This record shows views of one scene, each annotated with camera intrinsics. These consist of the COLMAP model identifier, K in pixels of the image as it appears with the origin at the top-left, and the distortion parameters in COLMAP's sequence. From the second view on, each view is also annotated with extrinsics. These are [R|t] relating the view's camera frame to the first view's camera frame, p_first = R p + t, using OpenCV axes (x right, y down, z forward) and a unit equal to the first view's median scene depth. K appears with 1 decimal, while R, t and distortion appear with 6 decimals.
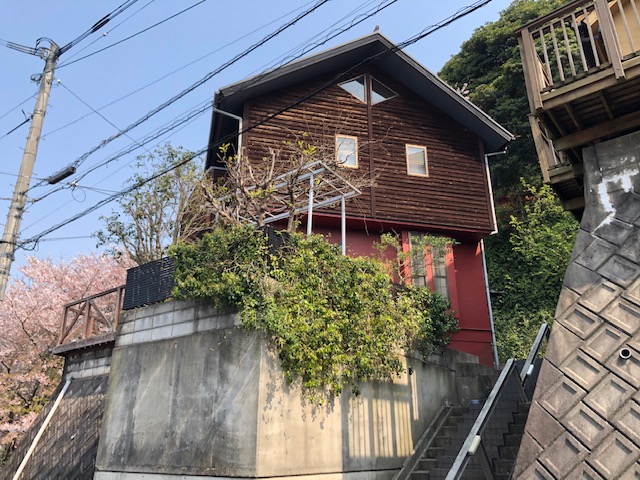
lens RADIAL K [[519.4, 0, 316.4], [0, 519.4, 238.3], [0, 0, 1]] dist [0.015195, 0.004194]
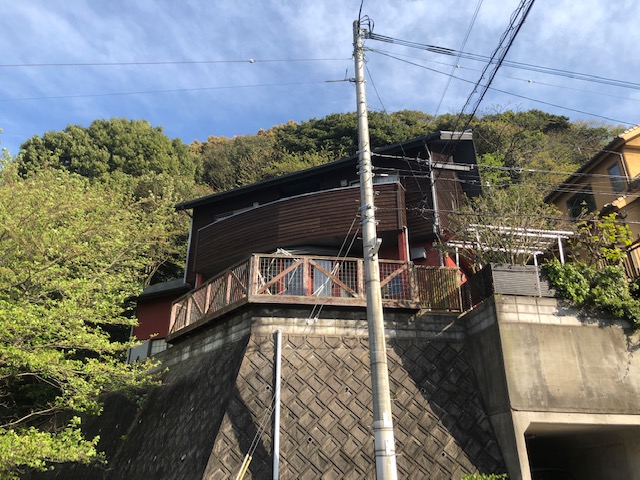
lens RADIAL K [[519.4, 0, 318.2], [0, 519.4, 234.3], [0, 0, 1]] dist [0.015195, 0.004194]
pose [[0.684485, 0.315694, 0.657128, -1.917986], [-0.272746, 0.946811, -0.170761, 0.415331], [-0.676084, -0.062346, 0.734182, 0.427681]]
